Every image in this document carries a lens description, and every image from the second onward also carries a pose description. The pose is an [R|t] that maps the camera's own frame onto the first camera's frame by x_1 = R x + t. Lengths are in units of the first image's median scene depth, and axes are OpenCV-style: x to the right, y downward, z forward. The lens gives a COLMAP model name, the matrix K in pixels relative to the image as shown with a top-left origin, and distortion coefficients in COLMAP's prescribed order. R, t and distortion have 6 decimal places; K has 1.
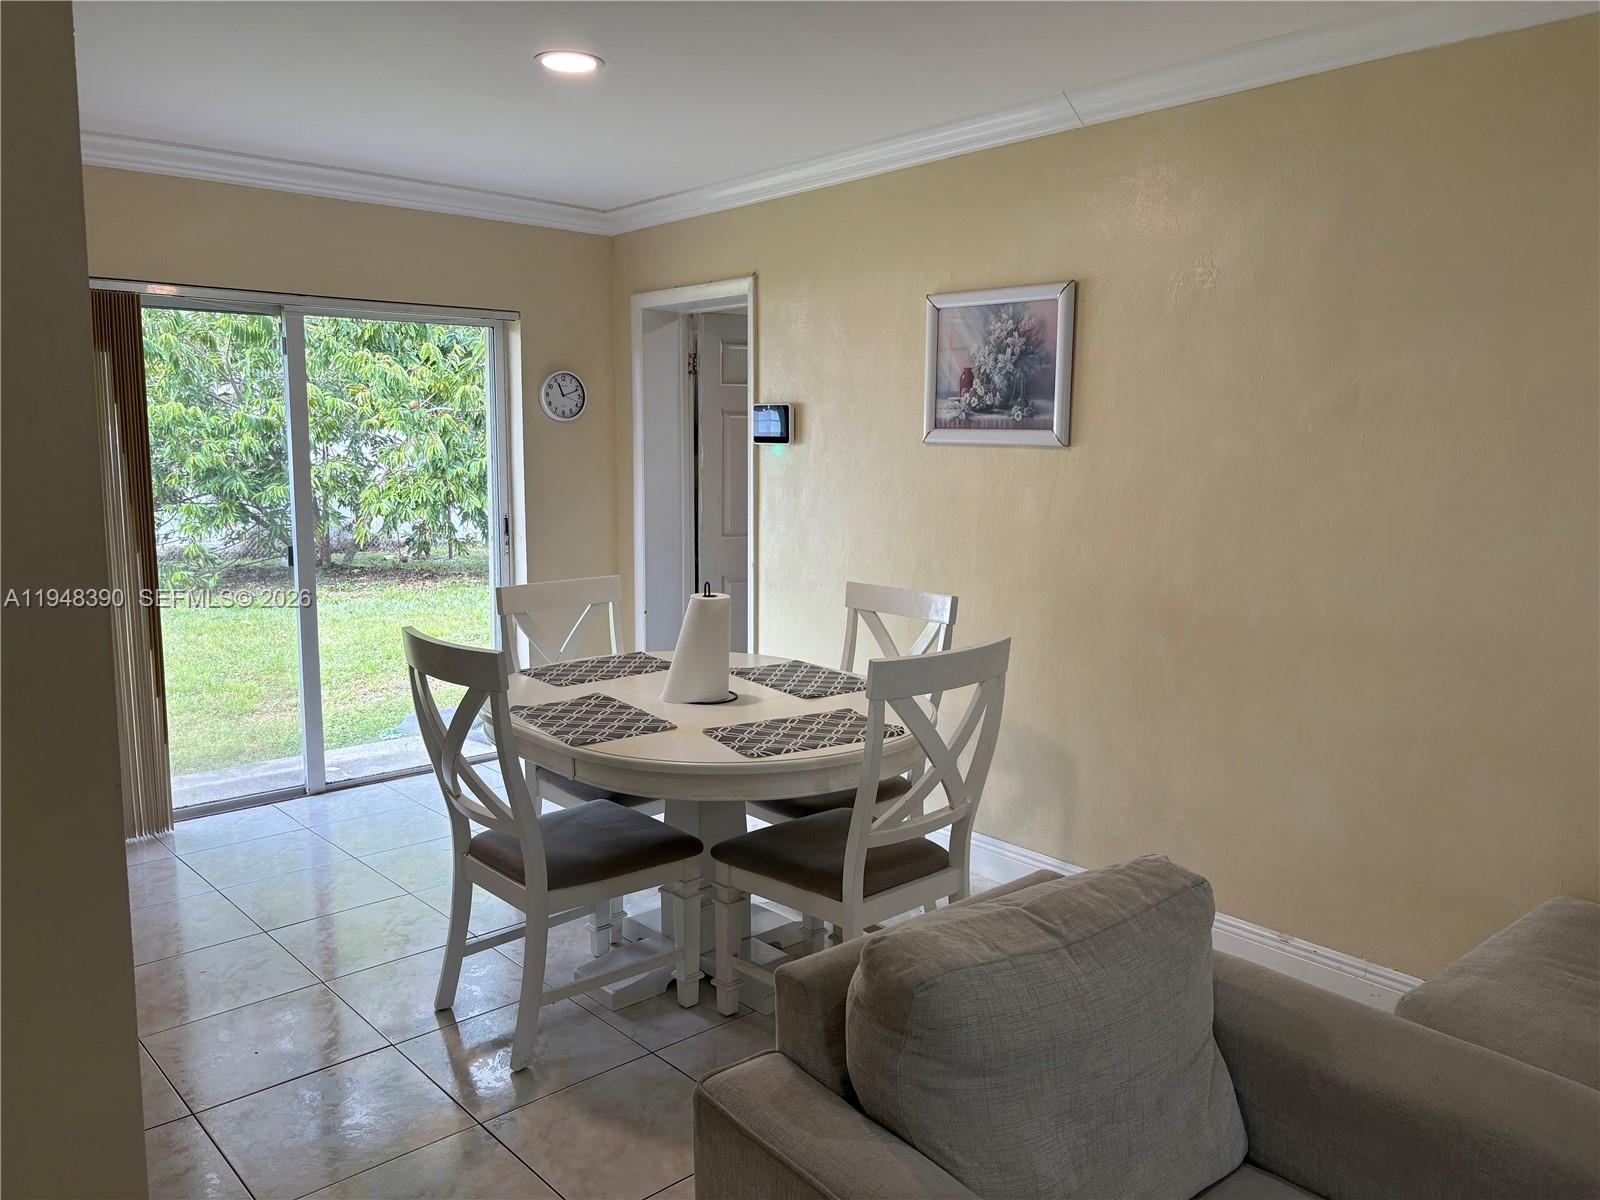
lens RADIAL K [[1200.0, 0, 787.0], [0, 1200.0, 571.0], [0, 0, 1]] dist [0.019446, -0.042846]
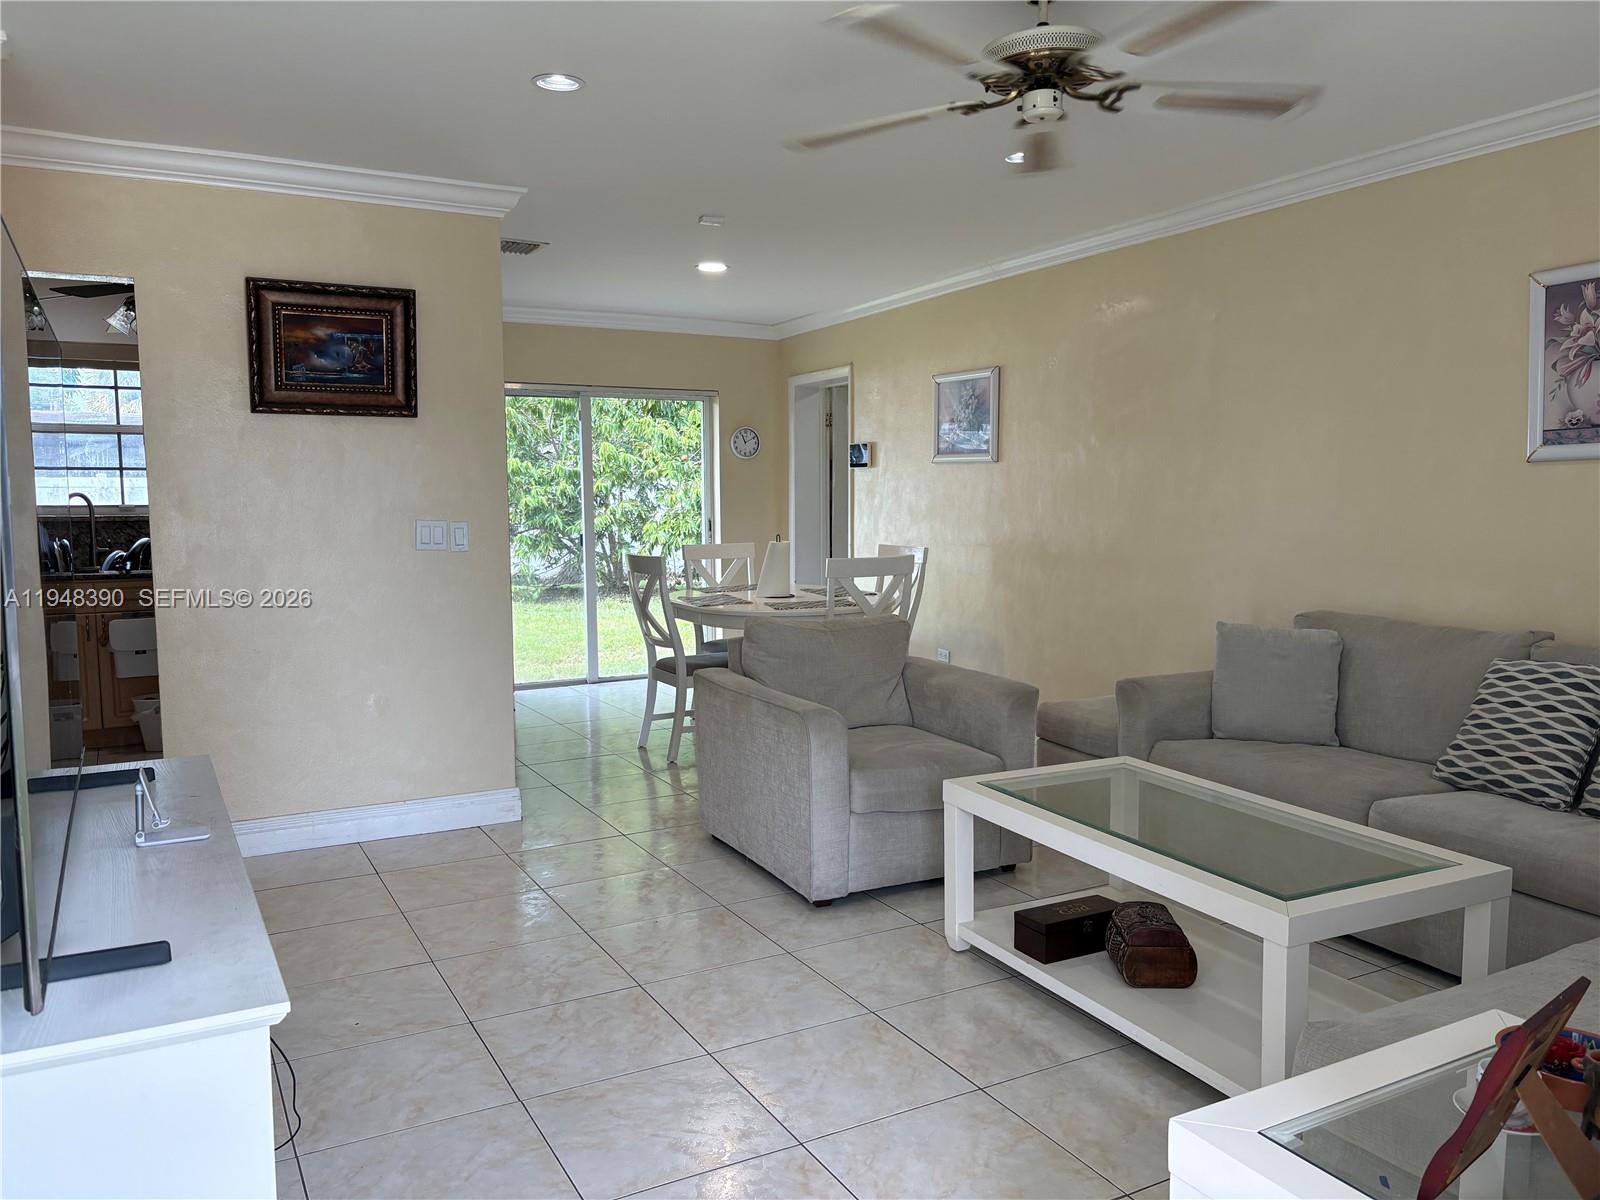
lens RADIAL K [[1200.0, 0, 792.9], [0, 1200.0, 602.7], [0, 0, 1]] dist [0.019446, -0.042846]
pose [[0.972533, 0.011081, -0.232503, 0.109029], [-0.016230, 0.999663, -0.020245, 0.042907], [0.232200, 0.023462, 0.972385, -0.229804]]
